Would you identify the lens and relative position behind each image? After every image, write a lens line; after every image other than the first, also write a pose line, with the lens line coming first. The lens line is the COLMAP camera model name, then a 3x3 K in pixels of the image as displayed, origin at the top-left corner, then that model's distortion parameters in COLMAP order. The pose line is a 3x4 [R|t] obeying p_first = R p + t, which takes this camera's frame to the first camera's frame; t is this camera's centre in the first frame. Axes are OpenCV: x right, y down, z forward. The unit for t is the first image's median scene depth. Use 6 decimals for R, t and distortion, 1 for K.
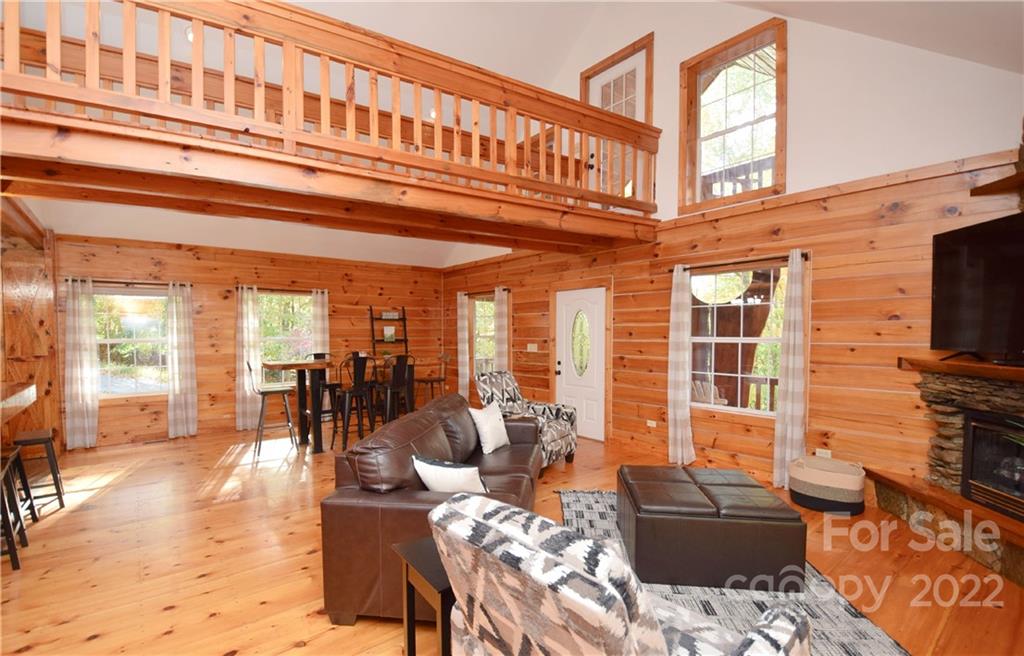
lens RADIAL K [[456.7, 0, 505.5], [0, 456.7, 344.0], [0, 0, 1]] dist [-0.004055, -0.002613]
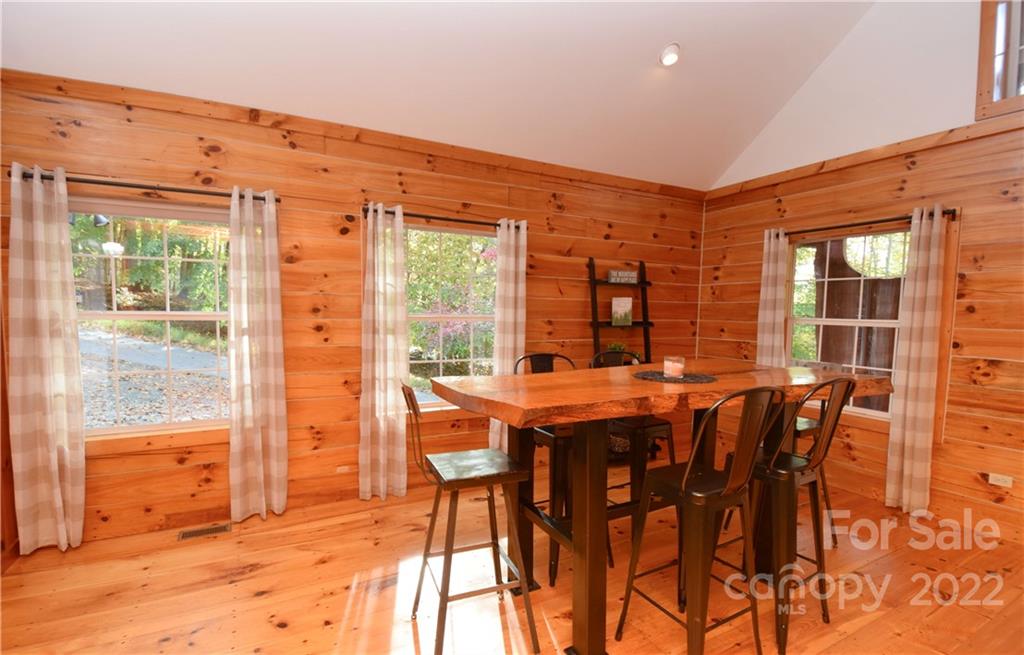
lens RADIAL K [[456.7, 0, 507.8], [0, 456.7, 332.0], [0, 0, 1]] dist [-0.004055, -0.002613]
pose [[0.978784, 0.029081, -0.202822, -0.335024], [-0.024351, 0.999371, 0.025777, -0.010370], [0.203444, -0.020291, 0.978876, 0.547796]]
